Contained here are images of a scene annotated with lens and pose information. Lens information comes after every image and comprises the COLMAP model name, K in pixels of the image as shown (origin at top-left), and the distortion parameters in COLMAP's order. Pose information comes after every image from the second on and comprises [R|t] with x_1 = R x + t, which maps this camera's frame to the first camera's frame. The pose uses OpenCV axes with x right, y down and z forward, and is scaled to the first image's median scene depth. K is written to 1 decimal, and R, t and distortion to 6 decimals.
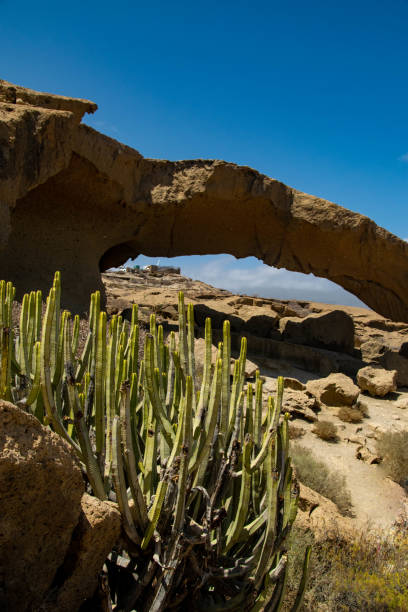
lens RADIAL K [[701.3, 0, 204.5], [0, 701.3, 321.0], [0, 0, 1]] dist [-0.017515, 0.154010]
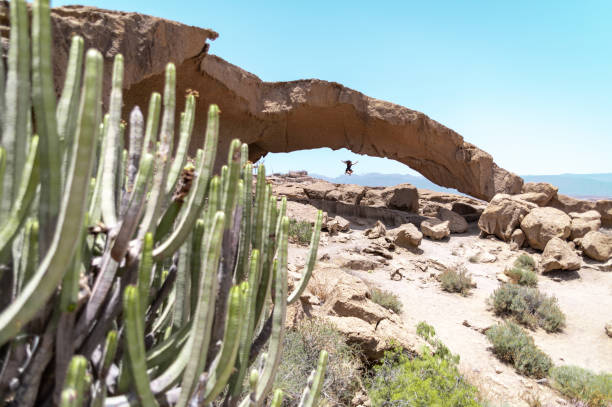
lens RADIAL K [[421.7, 0, 308.5], [0, 421.7, 217.4], [0, 0, 1]] dist [-0.044894, 0.131202]
pose [[0.997051, -0.051094, -0.057252, 0.041852], [0.051954, 0.998556, 0.013641, 0.038049], [0.056473, -0.016575, 0.998267, 0.143127]]
